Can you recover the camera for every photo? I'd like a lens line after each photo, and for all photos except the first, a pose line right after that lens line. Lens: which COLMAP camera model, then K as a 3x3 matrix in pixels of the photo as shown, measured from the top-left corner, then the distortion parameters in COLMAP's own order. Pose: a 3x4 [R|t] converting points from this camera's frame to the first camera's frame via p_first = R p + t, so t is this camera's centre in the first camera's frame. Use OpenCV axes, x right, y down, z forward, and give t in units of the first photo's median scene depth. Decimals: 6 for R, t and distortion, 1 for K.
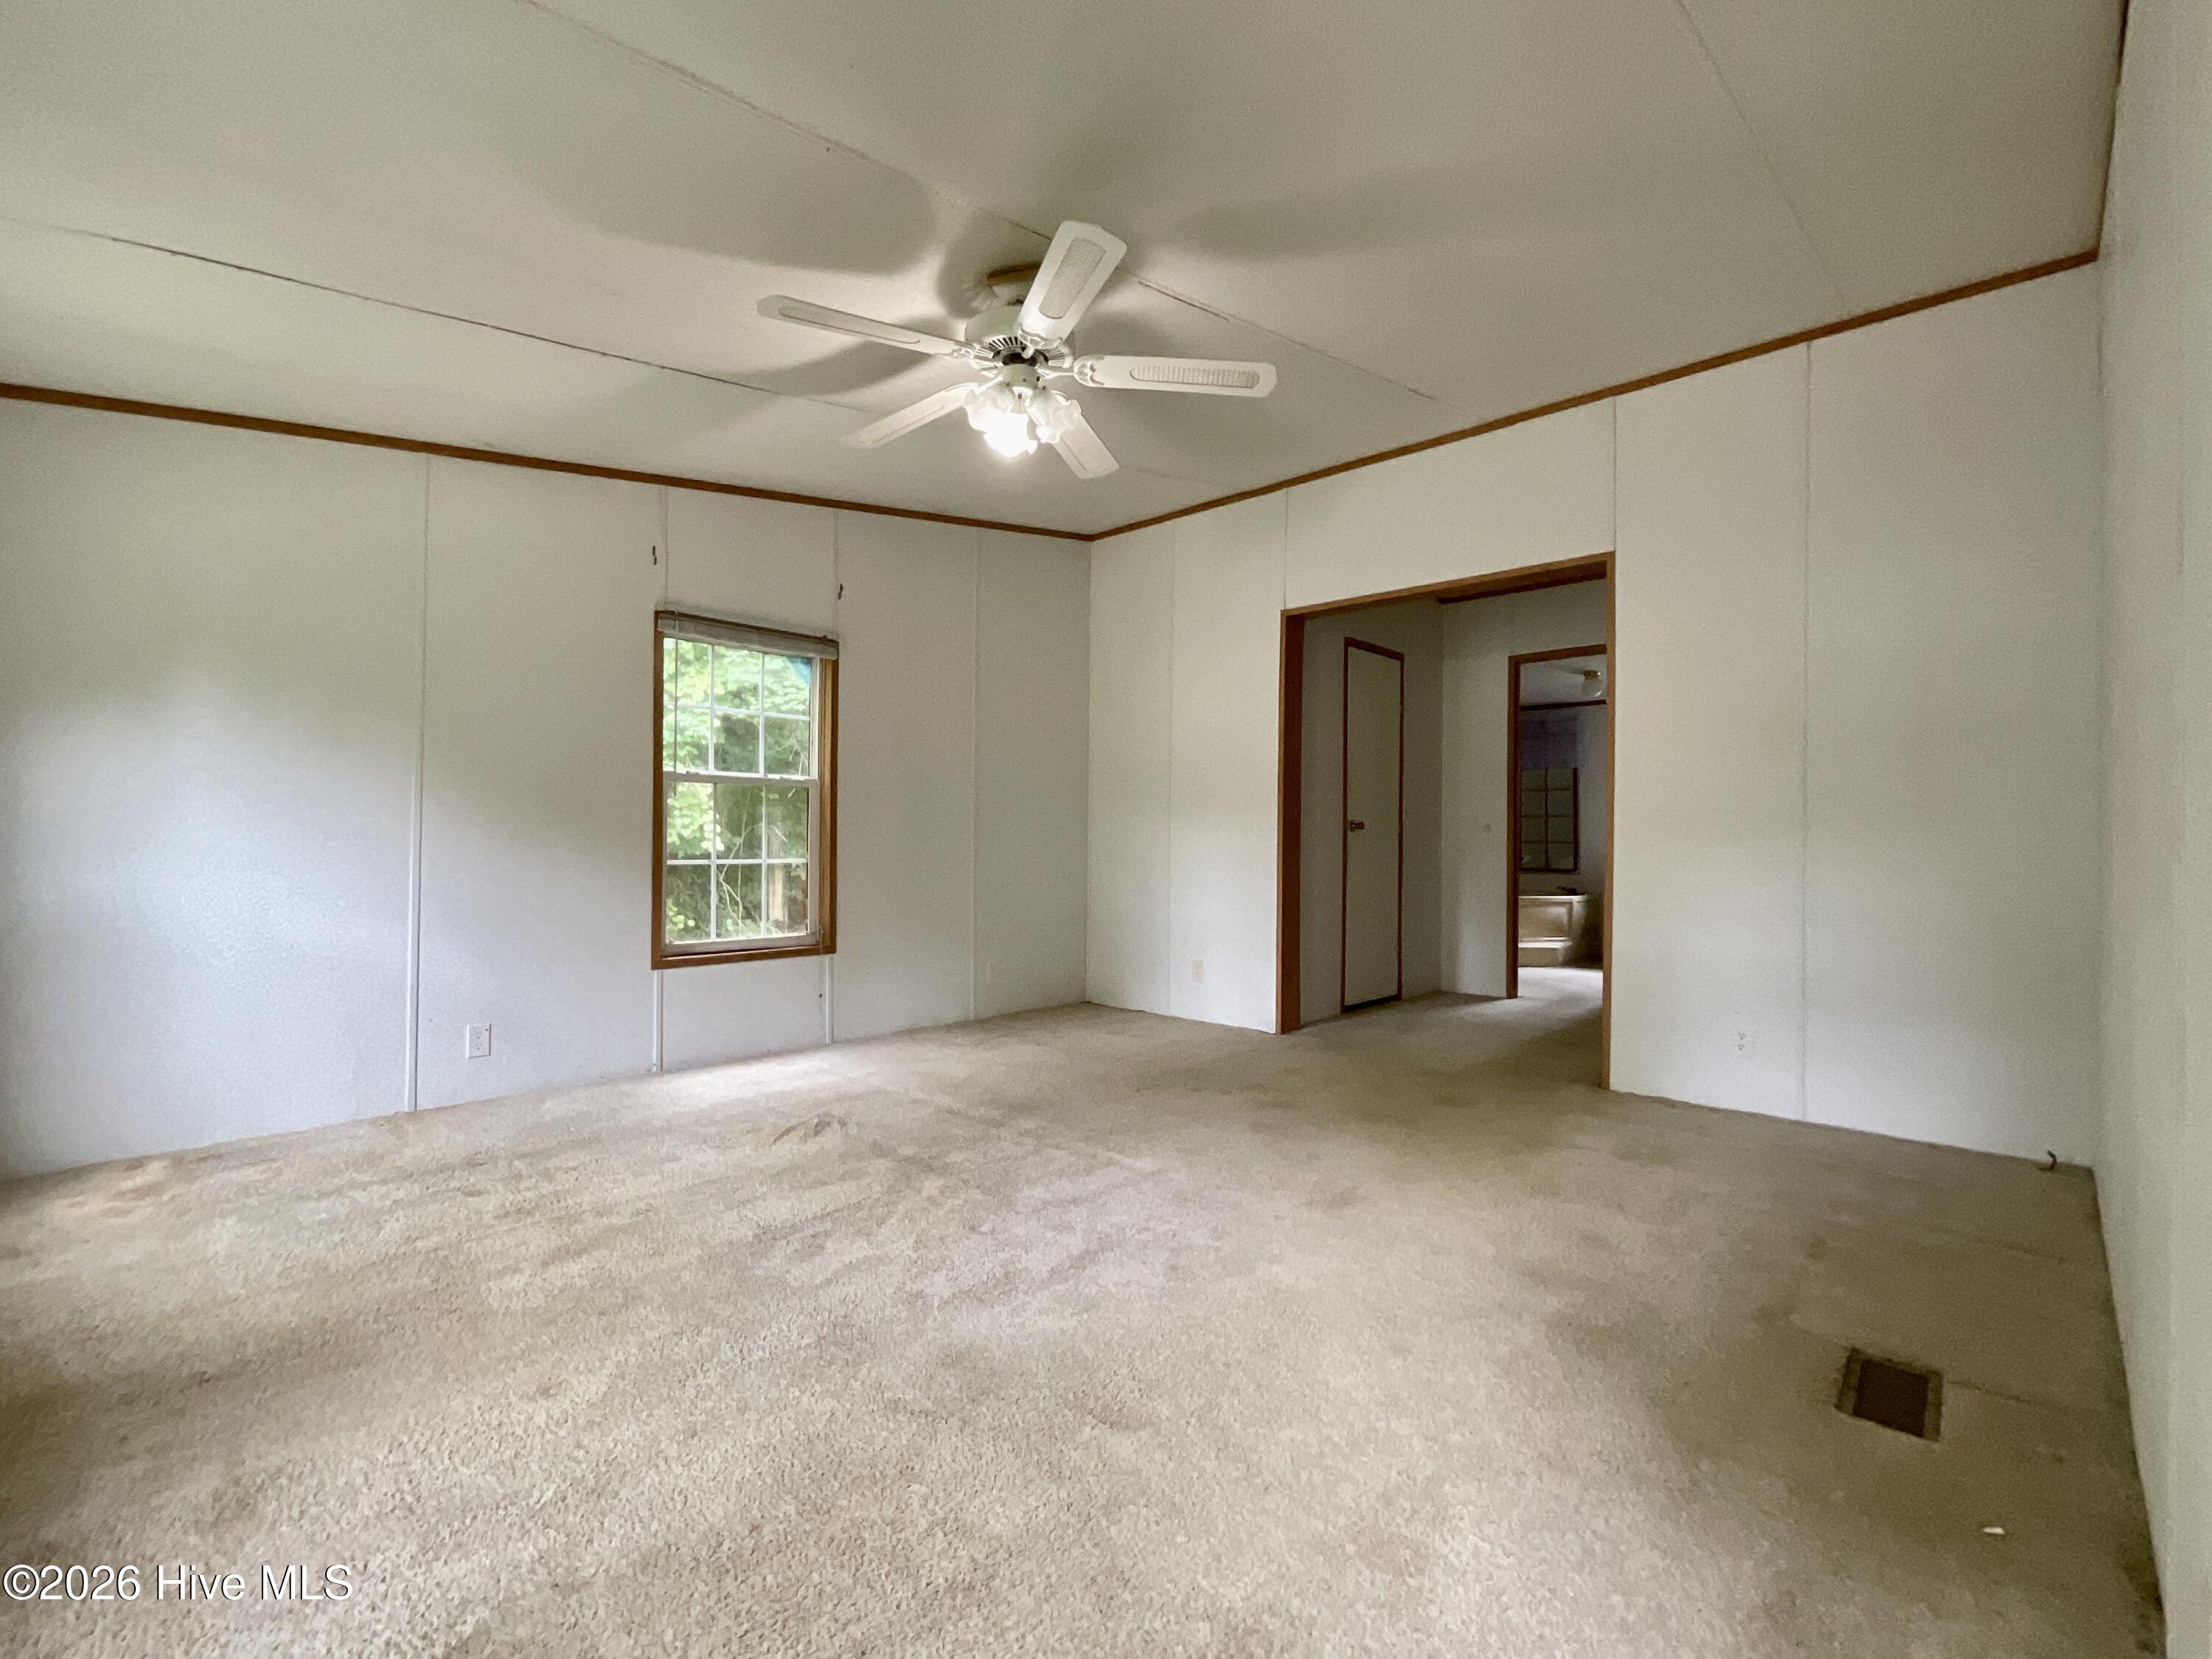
lens RADIAL K [[964.6, 0, 1082.6], [0, 964.6, 837.6], [0, 0, 1]] dist [-0.005620, 0.004494]
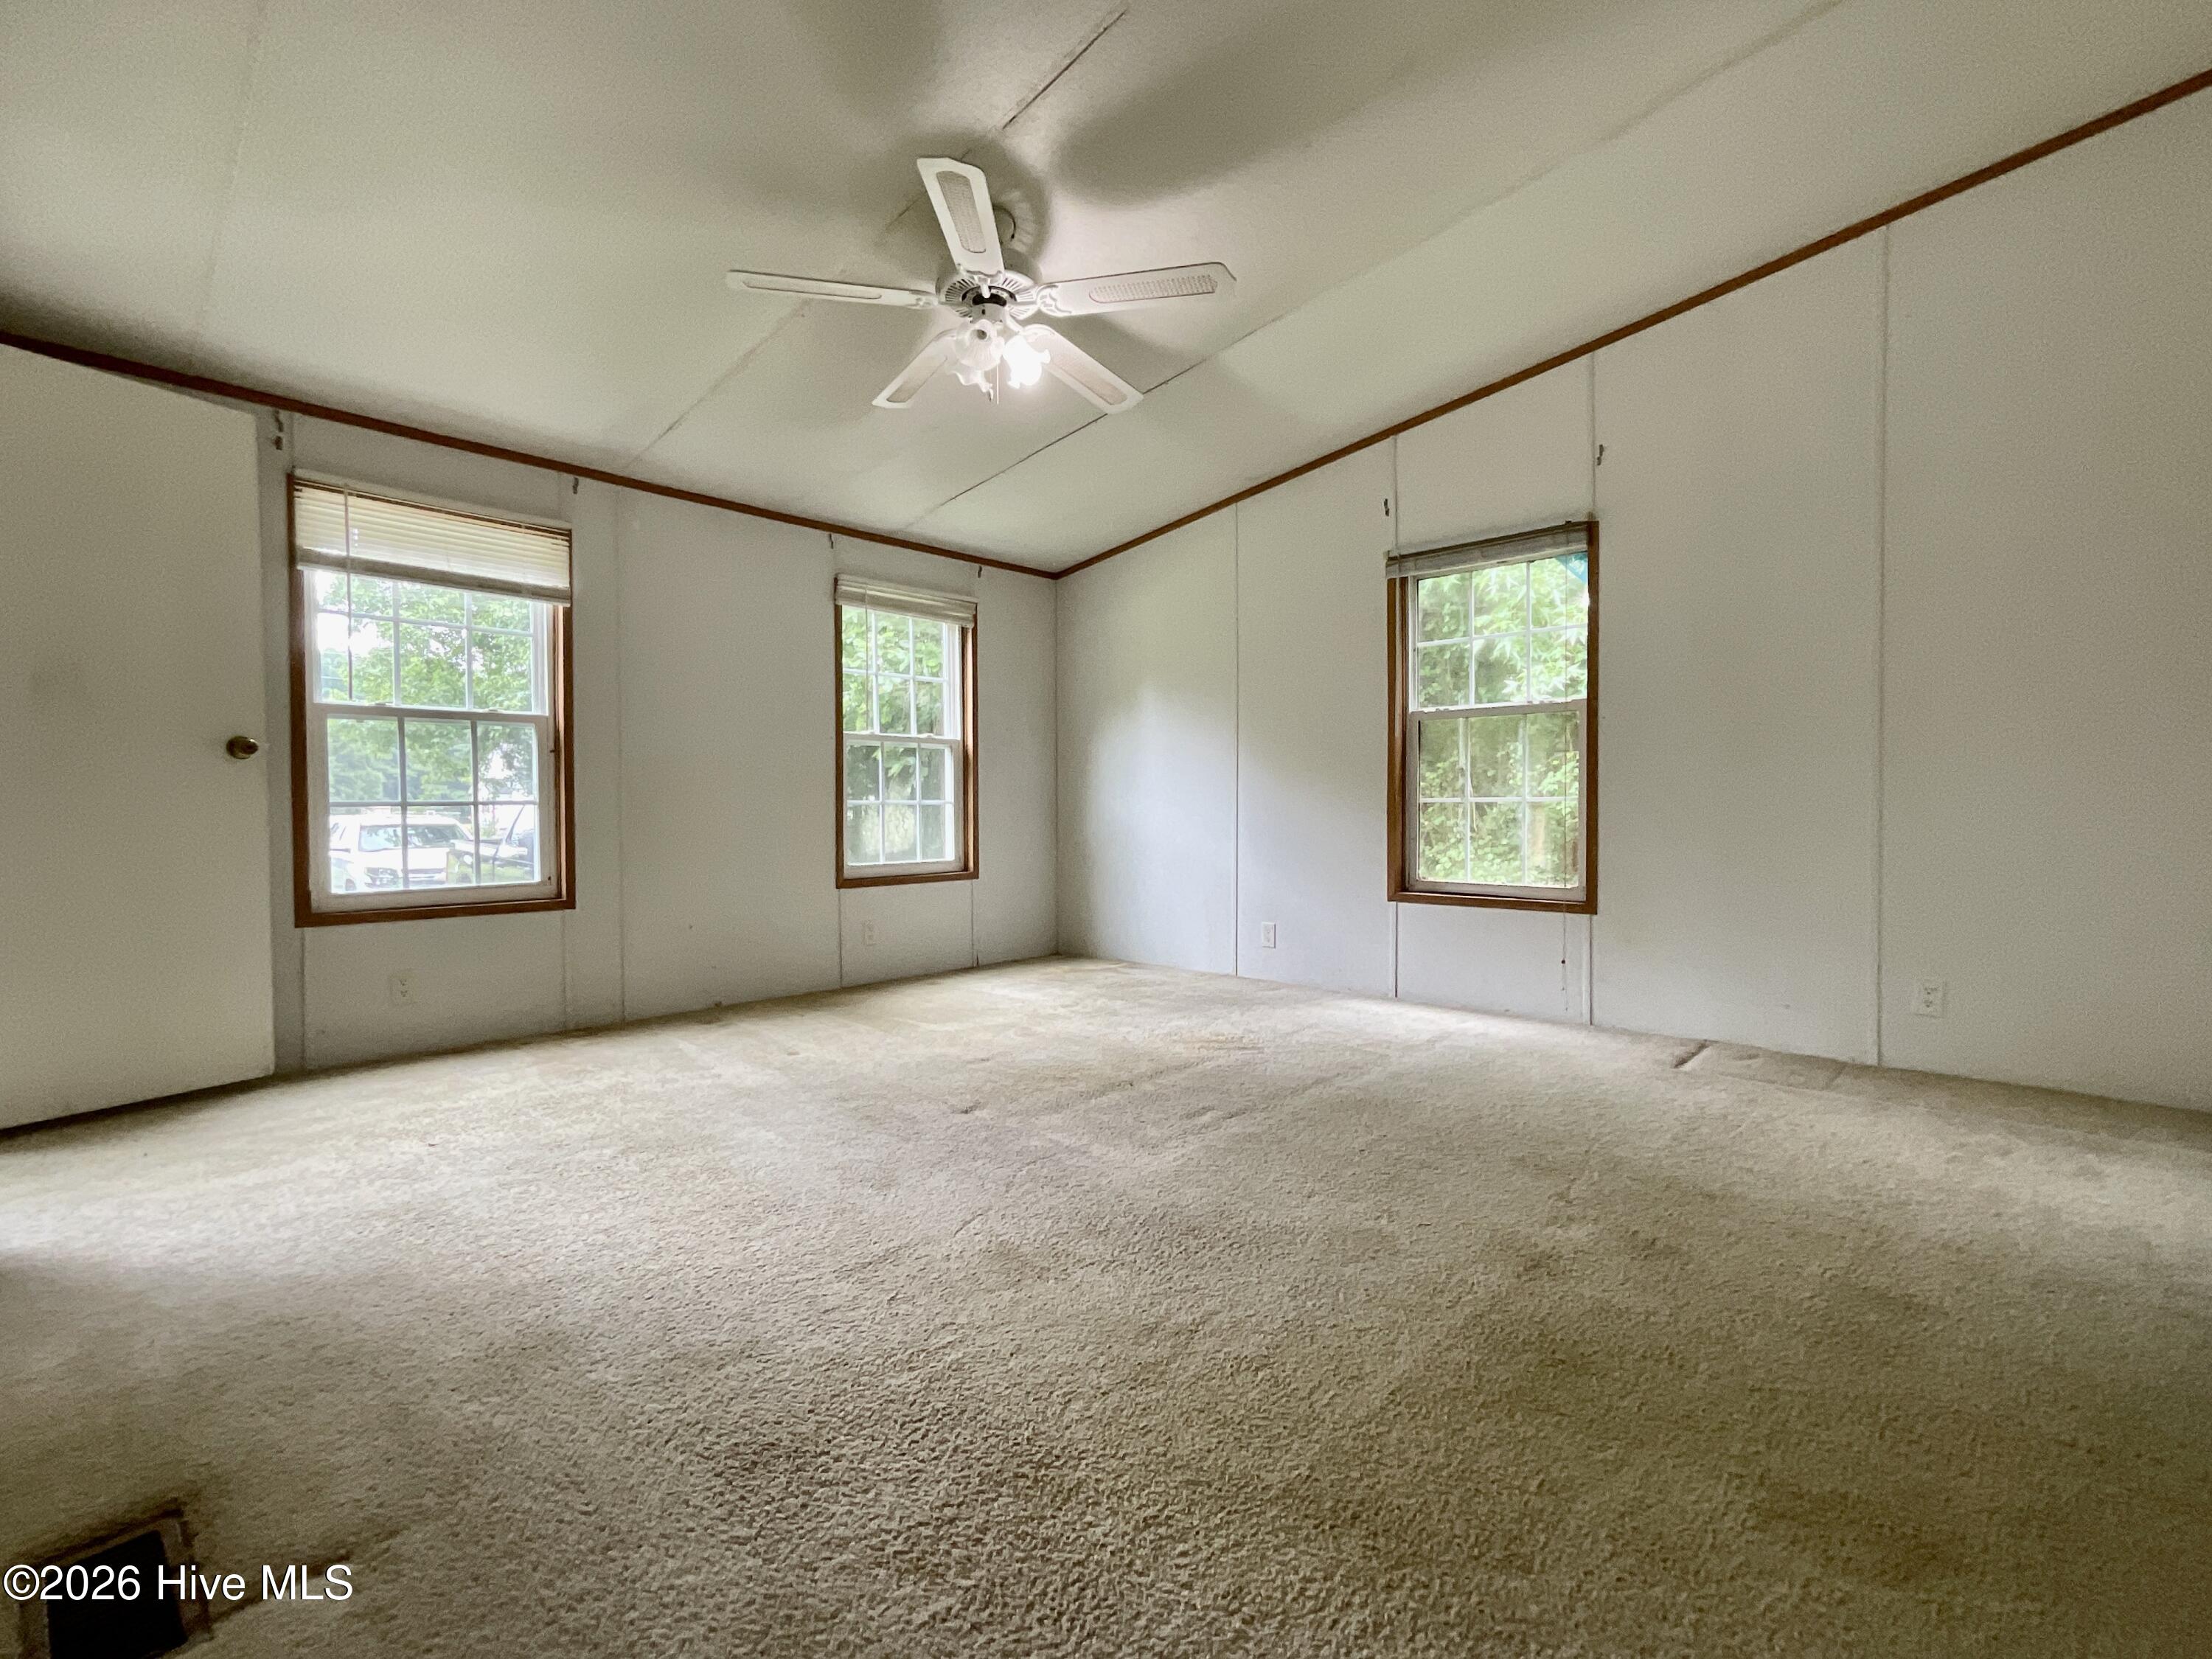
lens RADIAL K [[964.6, 0, 1103.0], [0, 964.6, 806.9], [0, 0, 1]] dist [-0.005620, 0.004494]
pose [[0.024101, -0.000691, -0.999709, 0.539202], [0.011241, 0.999937, -0.000420, 0.027904], [0.999646, -0.011227, 0.024108, 0.590877]]
